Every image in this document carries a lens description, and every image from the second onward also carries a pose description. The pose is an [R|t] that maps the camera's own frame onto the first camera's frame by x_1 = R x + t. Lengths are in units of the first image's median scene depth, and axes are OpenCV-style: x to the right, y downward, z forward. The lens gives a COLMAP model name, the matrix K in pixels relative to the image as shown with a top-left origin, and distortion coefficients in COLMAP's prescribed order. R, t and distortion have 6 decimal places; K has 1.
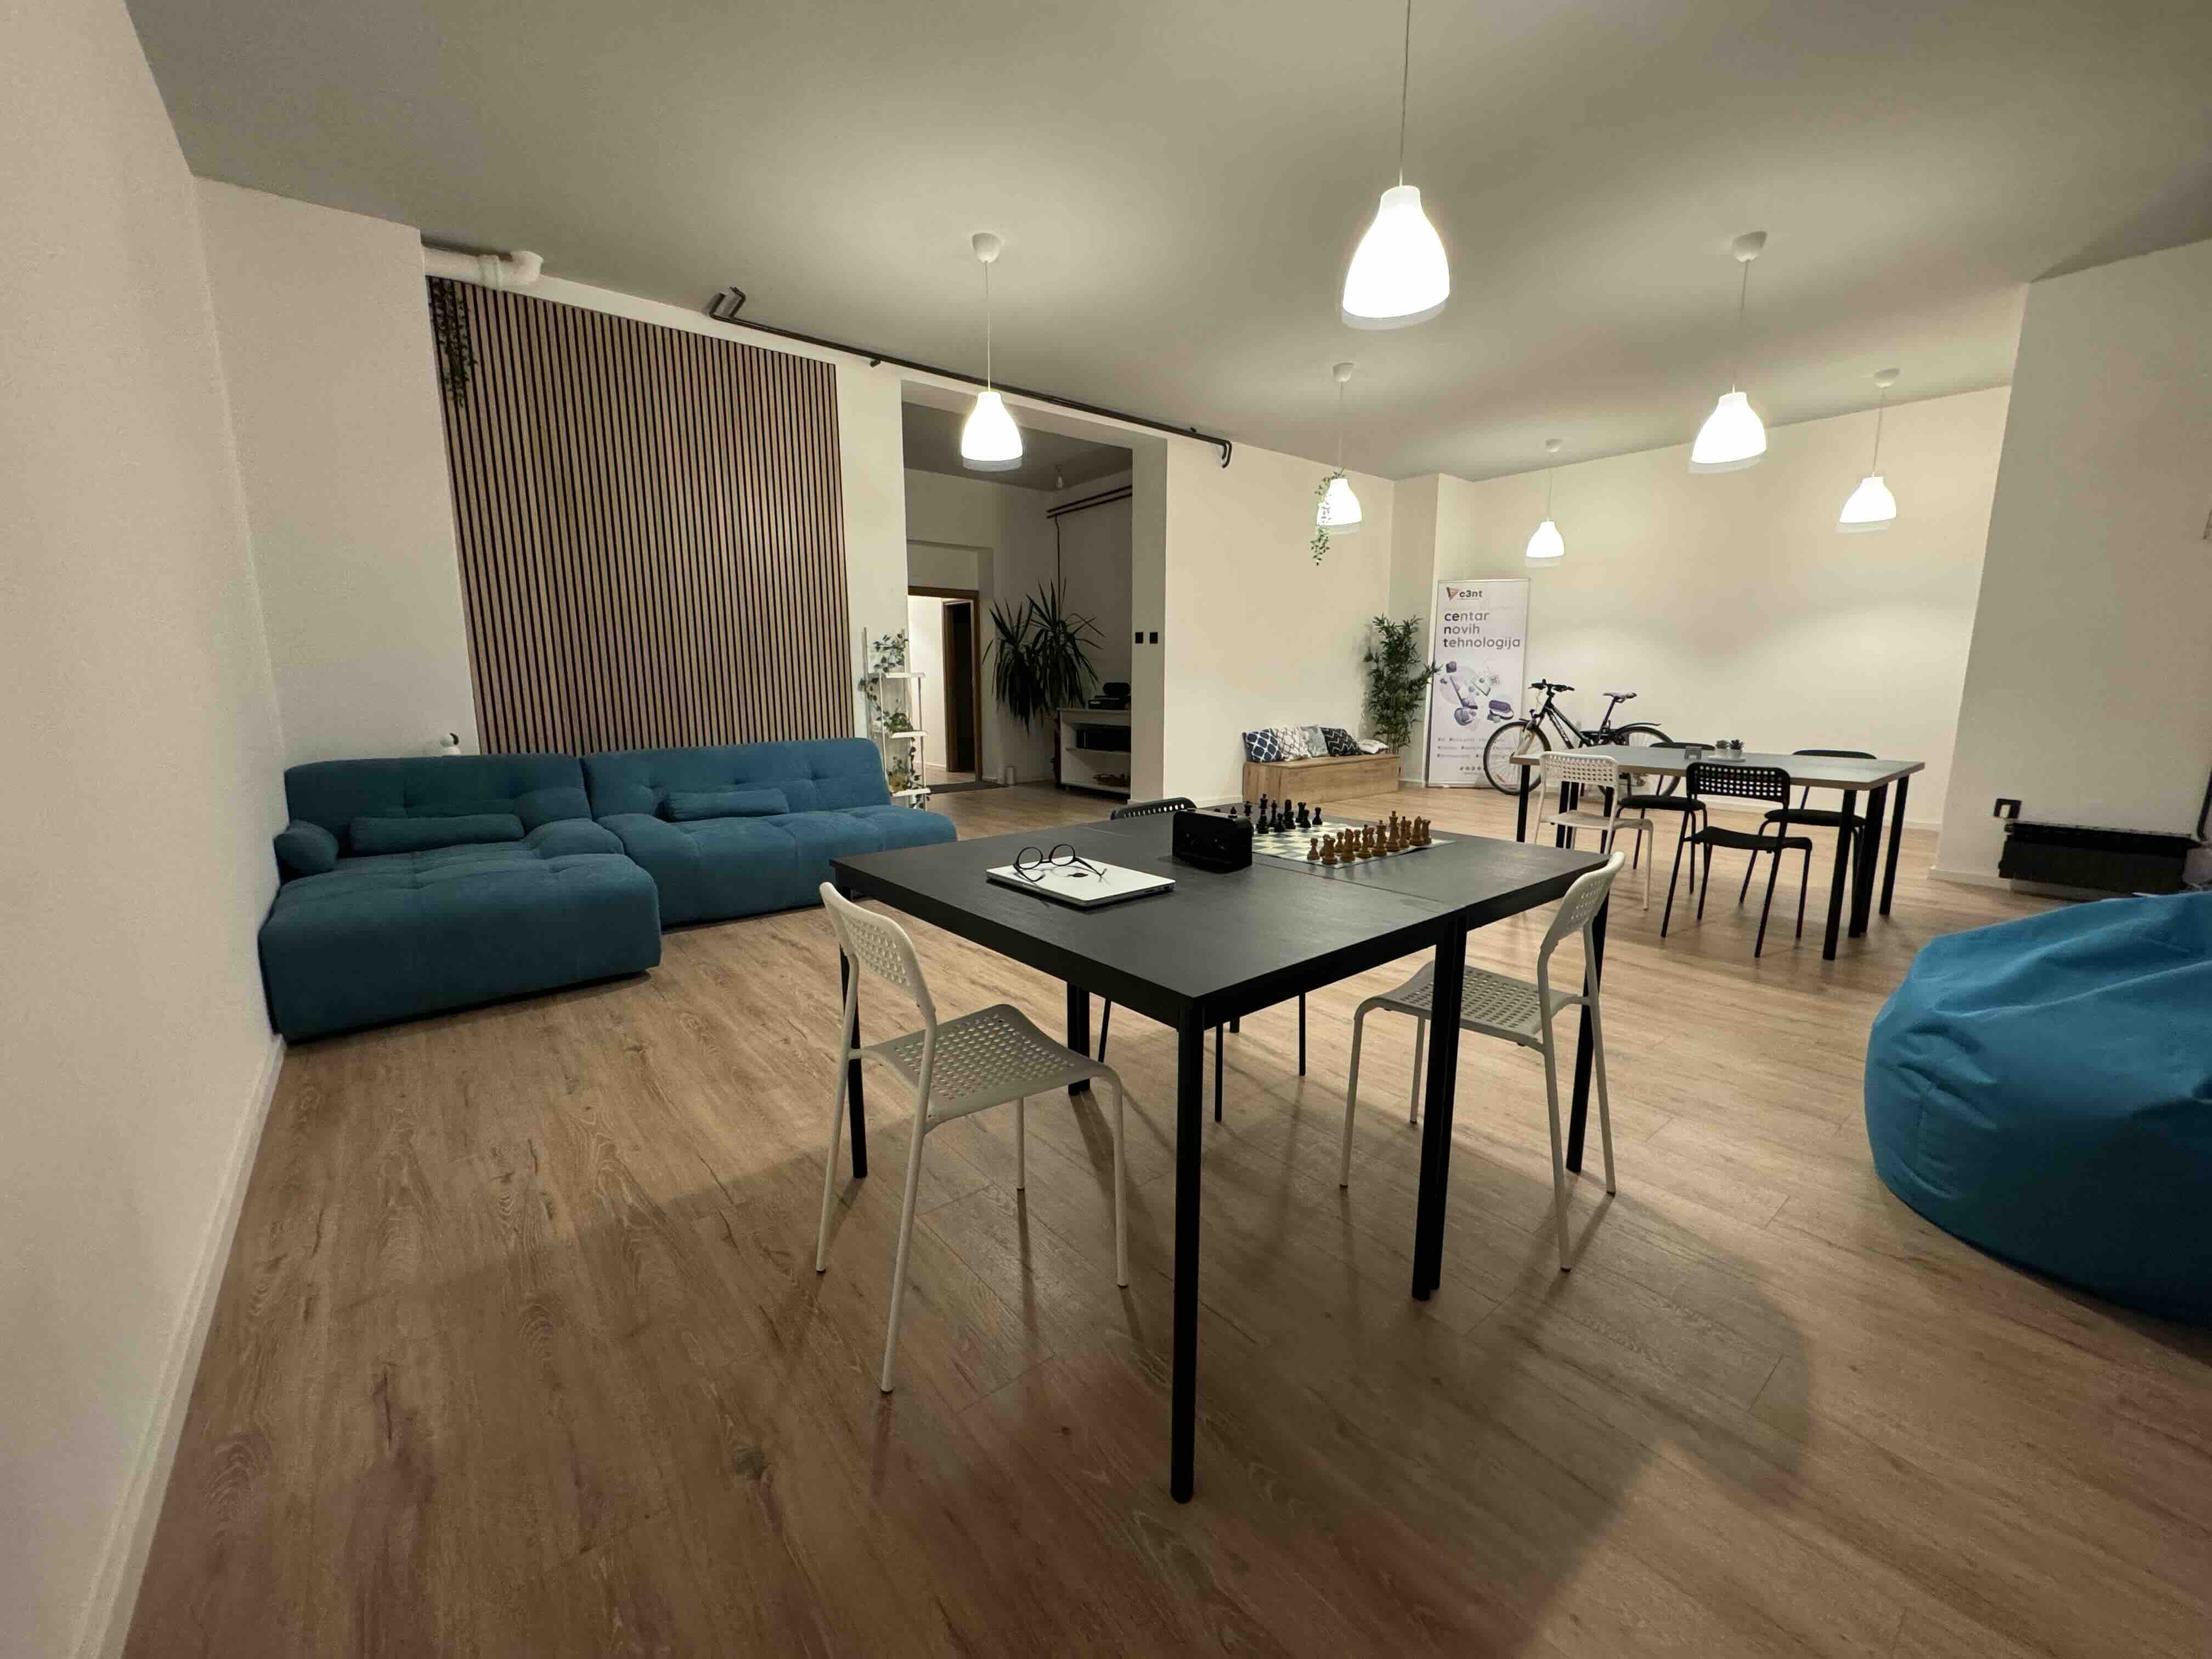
lens RADIAL K [[879.6, 0, 1110.8], [0, 879.6, 825.4], [0, 0, 1]] dist [0.000358, 0.000033]
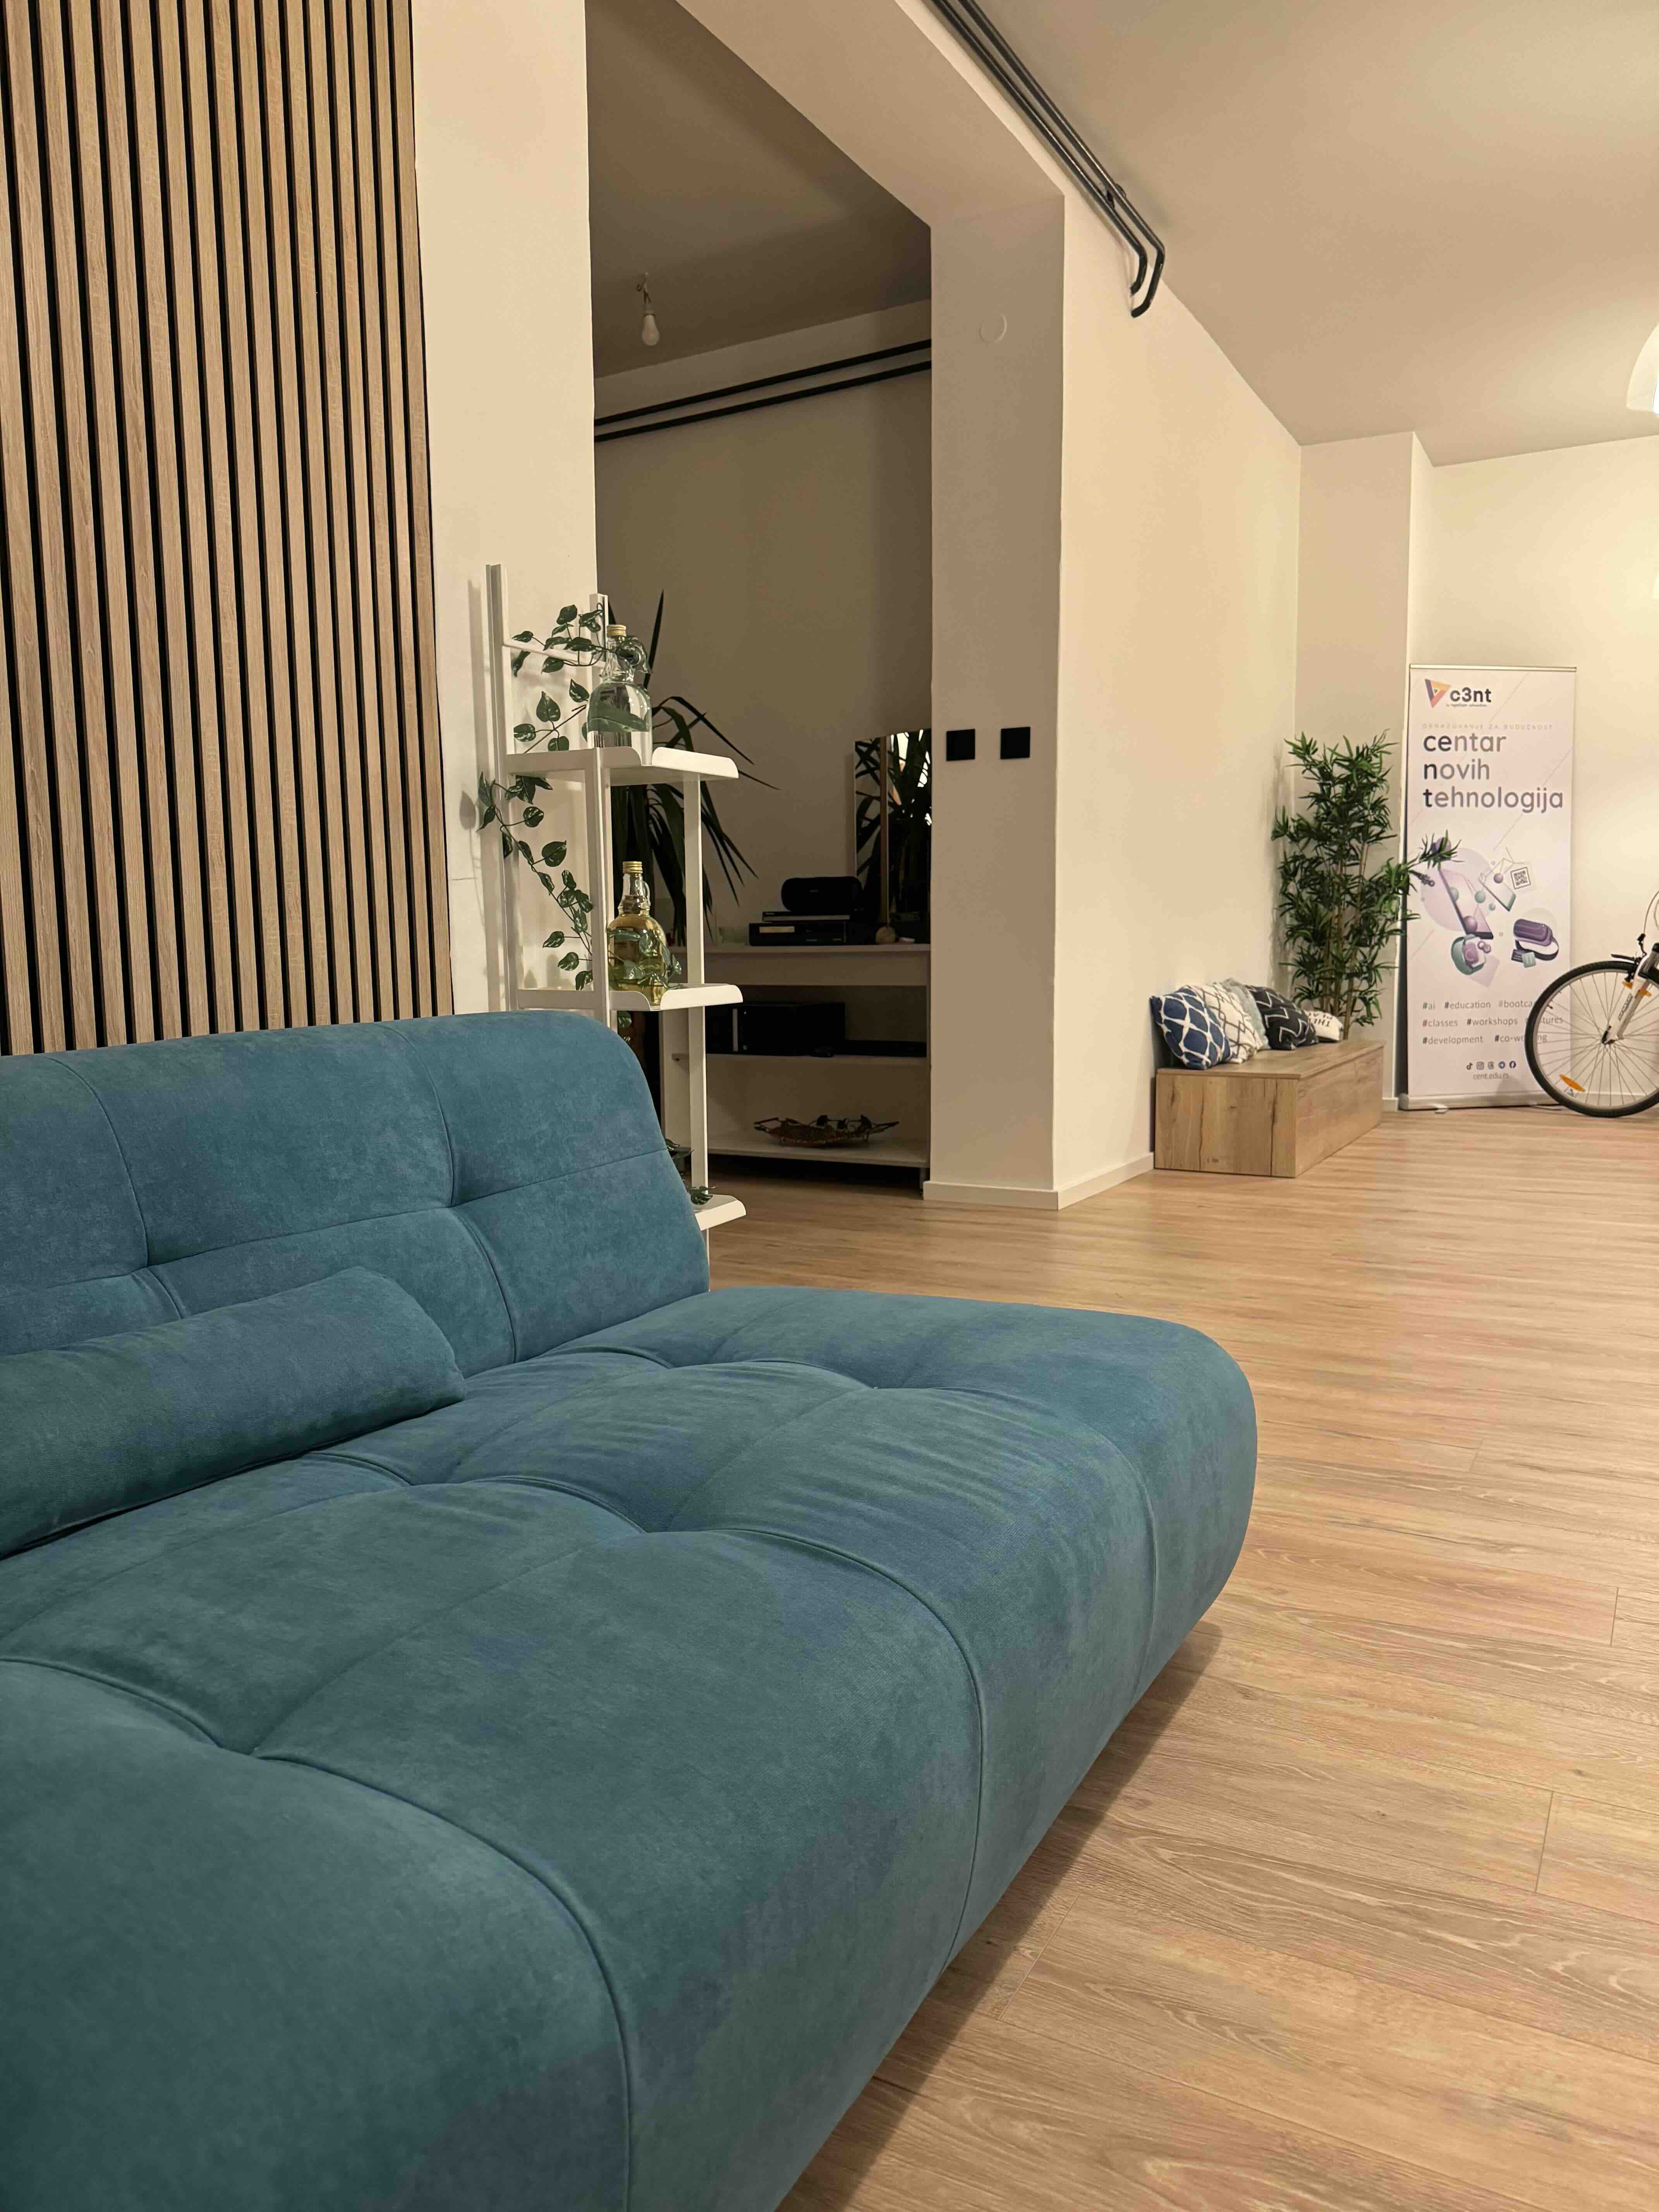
lens RADIAL K [[1551.0, 0, 829.6], [0, 1551.0, 1111.8], [0, 0, 1]] dist [0.108471, -0.209505]
pose [[0.928360, -0.051608, 0.368083, -0.228959], [0.072311, 0.996469, -0.042666, -0.030349], [-0.364581, 0.066226, 0.928813, 0.358936]]
